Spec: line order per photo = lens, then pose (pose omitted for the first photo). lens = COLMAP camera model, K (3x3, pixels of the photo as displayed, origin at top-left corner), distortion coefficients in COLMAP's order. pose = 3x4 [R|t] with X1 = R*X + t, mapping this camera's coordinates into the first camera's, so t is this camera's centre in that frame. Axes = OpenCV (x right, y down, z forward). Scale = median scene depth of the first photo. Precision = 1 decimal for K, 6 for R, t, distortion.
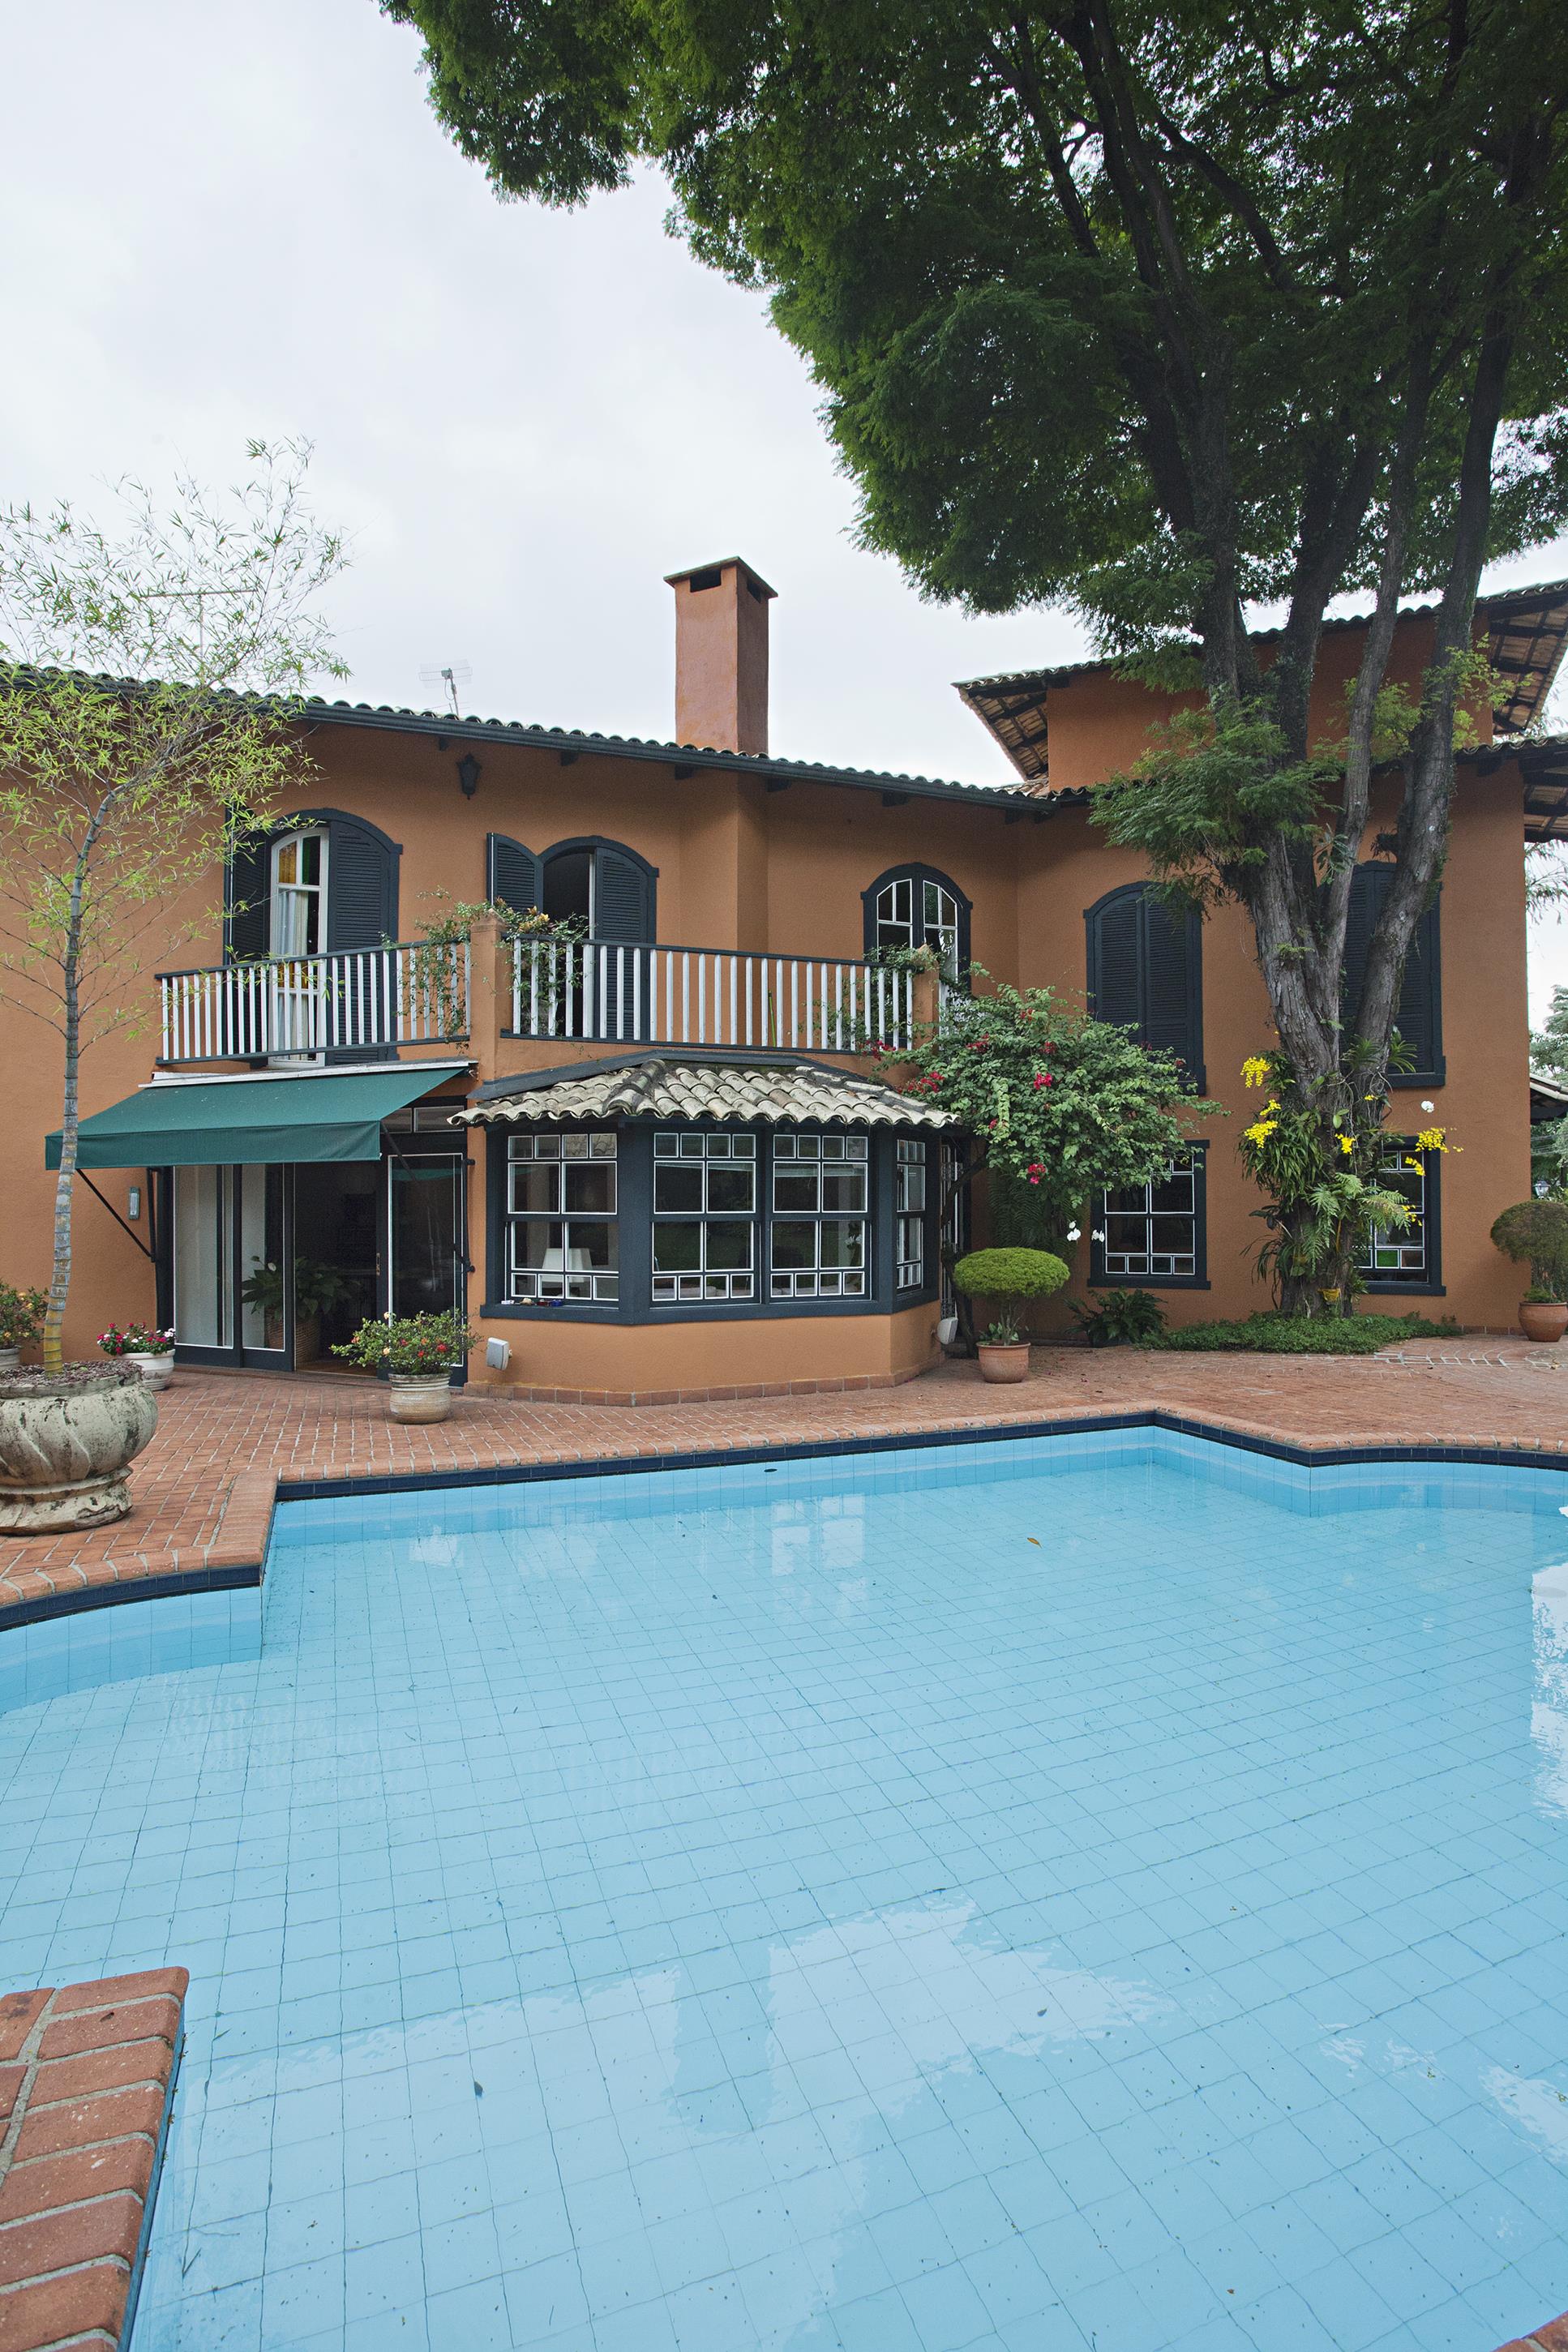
lens RADIAL K [[1185.1, 0, 789.4], [0, 1185.1, 1181.7], [0, 0, 1]] dist [-0.044652, 0.001294]
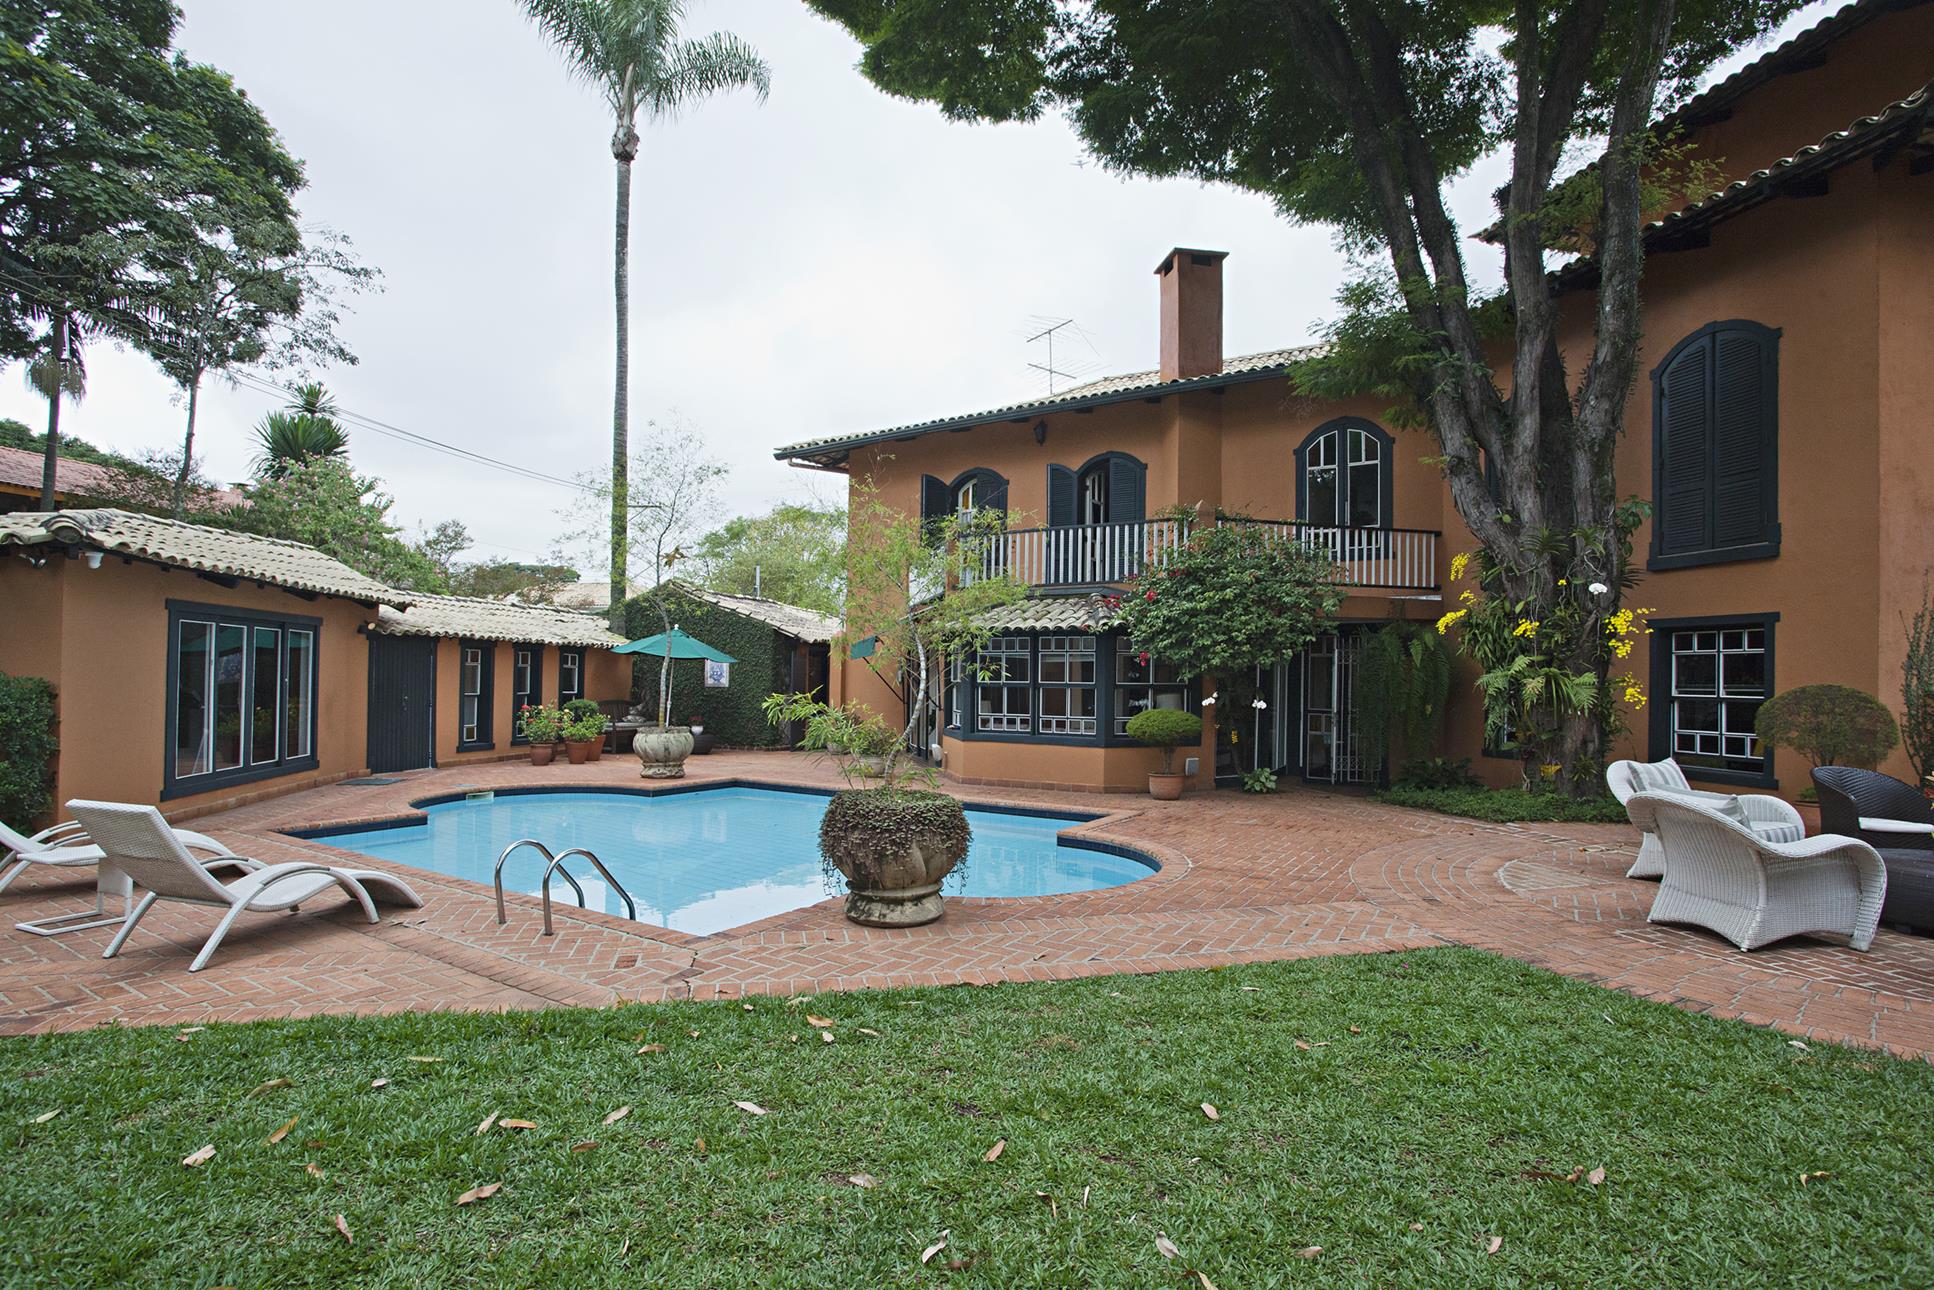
lens RADIAL K [[944.0, 0, 959.1], [0, 944.0, 656.0], [0, 0, 1]] dist [-0.036315, 0.005327]
pose [[0.583490, -0.008617, -0.812075, 0.905498], [0.001343, 0.999953, -0.009645, 0.000342], [0.812119, 0.004537, 0.583474, 0.093455]]
